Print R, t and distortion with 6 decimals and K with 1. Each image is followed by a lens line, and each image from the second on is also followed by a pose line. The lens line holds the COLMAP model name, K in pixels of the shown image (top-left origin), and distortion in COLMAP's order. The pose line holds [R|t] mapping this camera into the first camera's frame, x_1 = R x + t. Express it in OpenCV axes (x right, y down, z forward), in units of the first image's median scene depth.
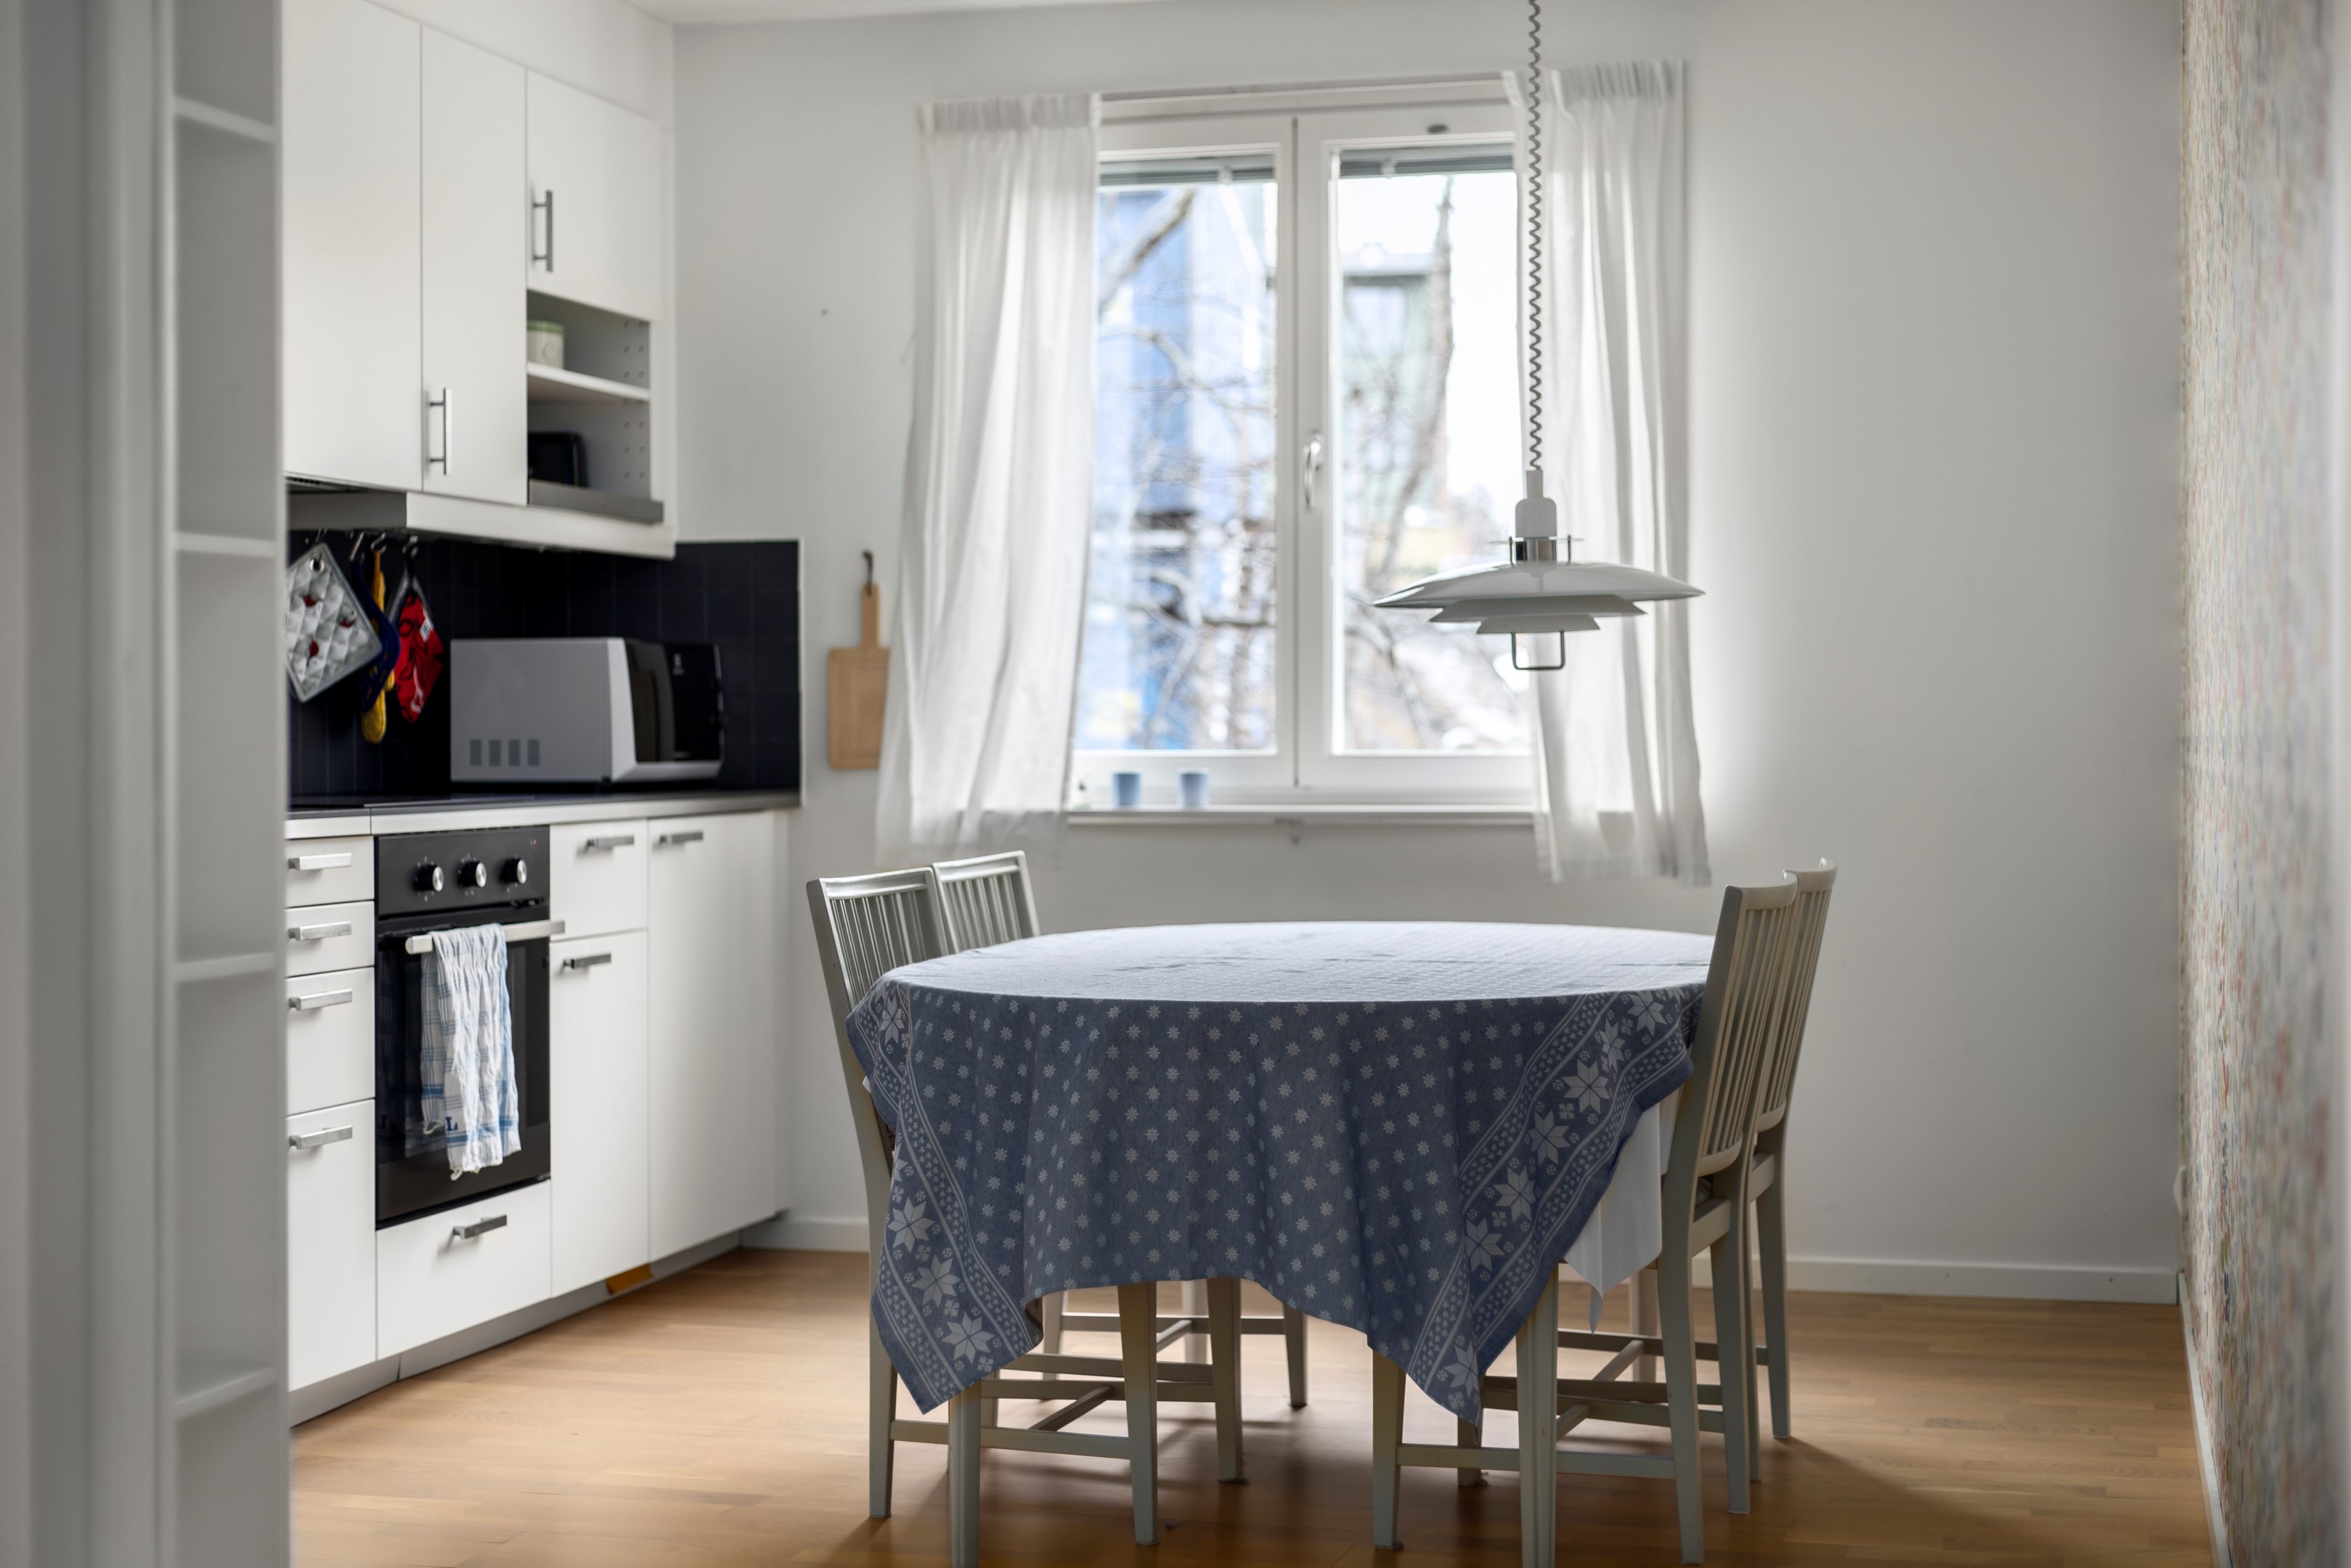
lens RADIAL K [[3437.6, 0, 1175.5], [0, 3437.6, 784.0], [0, 0, 1]] dist [-0.021670, -0.020568]
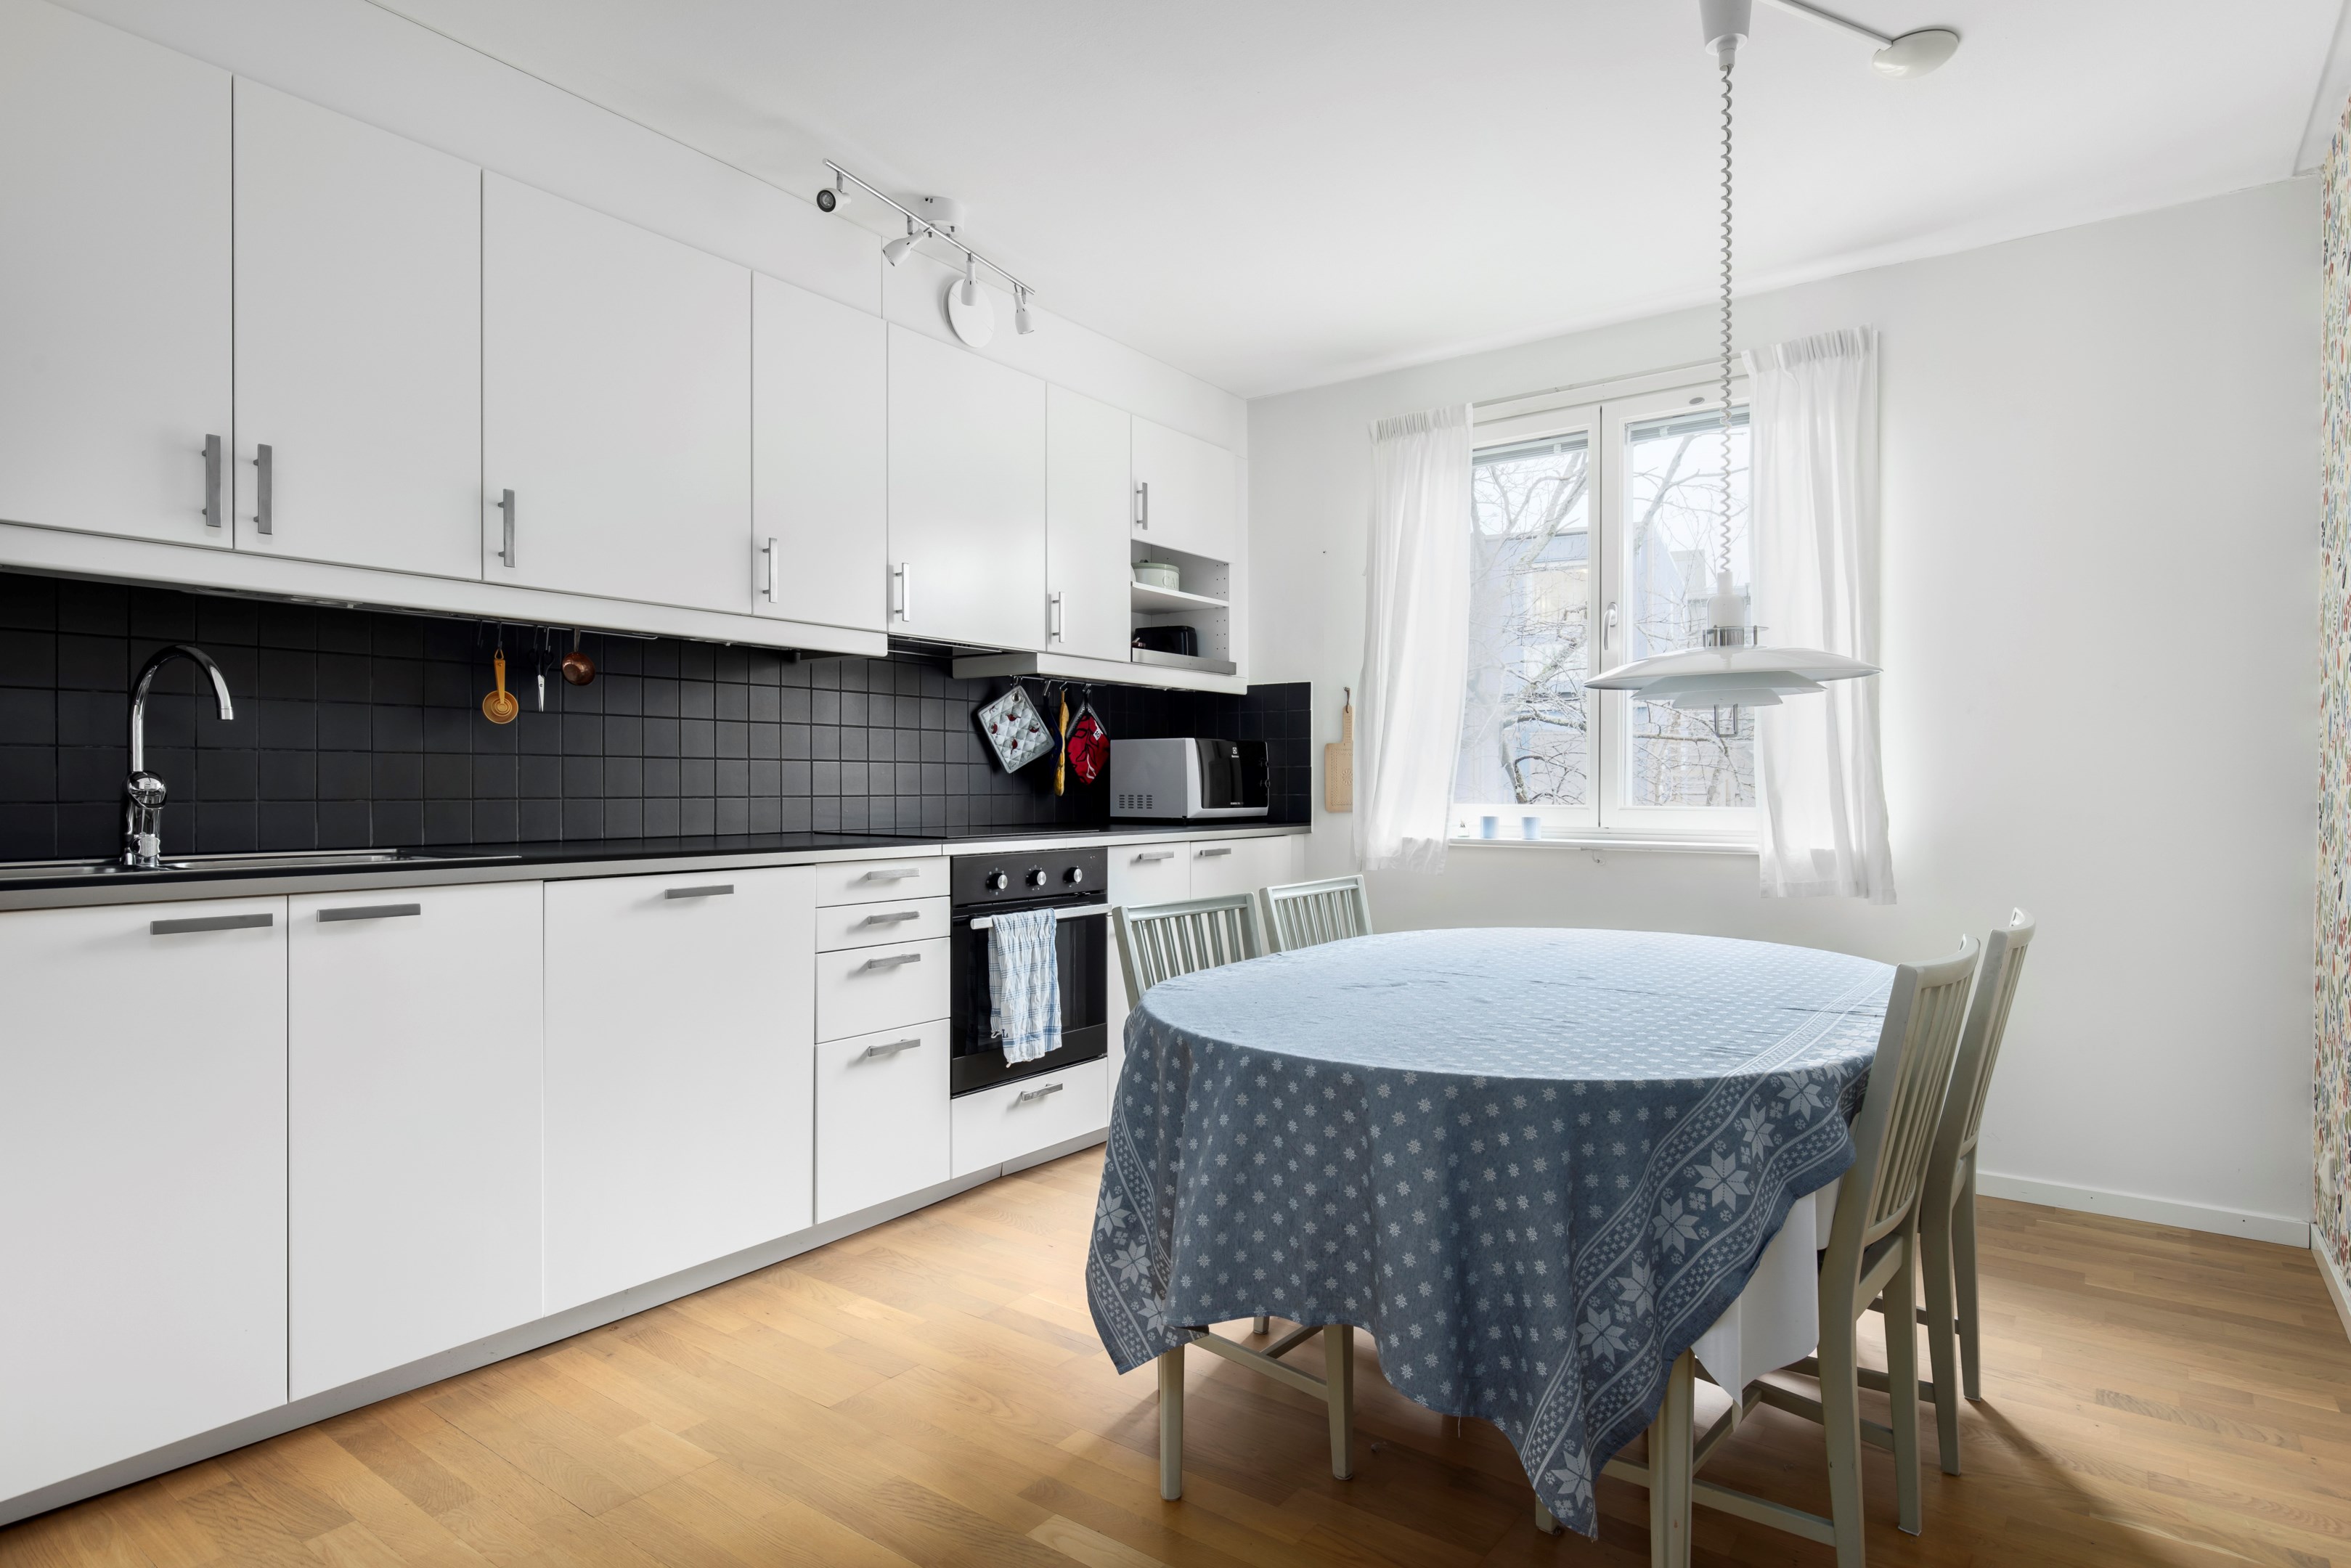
lens RADIAL K [[1254.0, 0, 1169.6], [0, 1254.0, 793.3], [0, 0, 1]] dist [-0.002395, -0.000249]
pose [[0.928217, 0.004887, -0.372007, 0.081134], [-0.007852, 0.999948, -0.006456, -0.011348], [0.371956, 0.008913, 0.928208, 0.477401]]
